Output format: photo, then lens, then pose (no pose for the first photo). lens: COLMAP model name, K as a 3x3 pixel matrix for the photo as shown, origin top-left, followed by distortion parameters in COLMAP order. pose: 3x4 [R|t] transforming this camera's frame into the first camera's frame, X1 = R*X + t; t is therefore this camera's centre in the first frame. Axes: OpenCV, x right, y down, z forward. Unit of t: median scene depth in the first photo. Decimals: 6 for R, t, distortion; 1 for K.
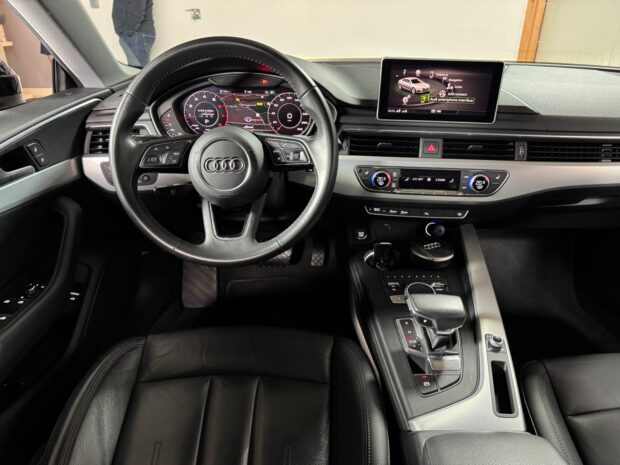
lens RADIAL K [[402.5, 0, 310.0], [0, 402.5, 232.5], [0, 0, 1]] dist [0.047556, -0.098556]
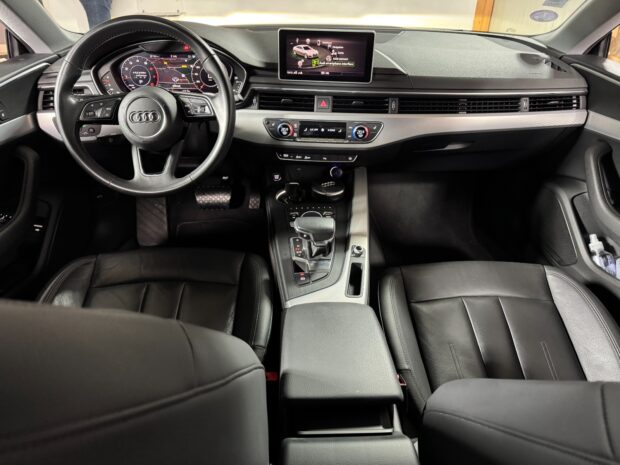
lens RADIAL K [[401.8, 0, 310.0], [0, 401.8, 232.5], [0, 0, 1]] dist [0.020041, -0.046452]
pose [[0.998852, -0.018530, 0.044178, 0.203422], [0.014195, 0.995231, 0.096505, 0.067628], [-0.045756, -0.095767, 0.994352, -0.275156]]
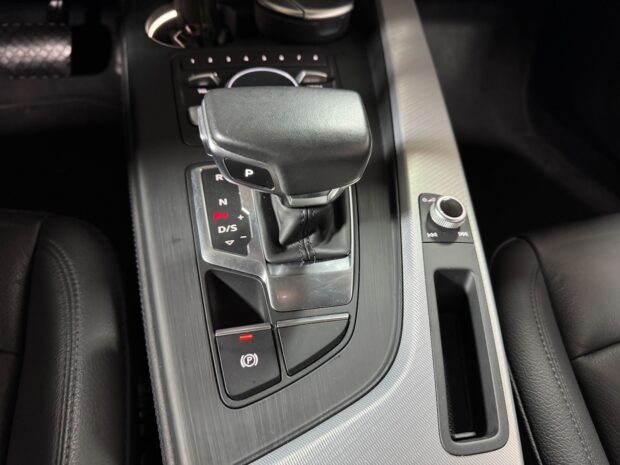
lens RADIAL K [[401.8, 0, 310.0], [0, 401.8, 232.5], [0, 0, 1]] dist [0.020041, -0.046452]
pose [[0.978654, -0.092164, 0.183692, 0.227263], [0.014815, 0.923119, 0.384230, 0.120621], [-0.204982, -0.373307, 0.904779, 0.581341]]
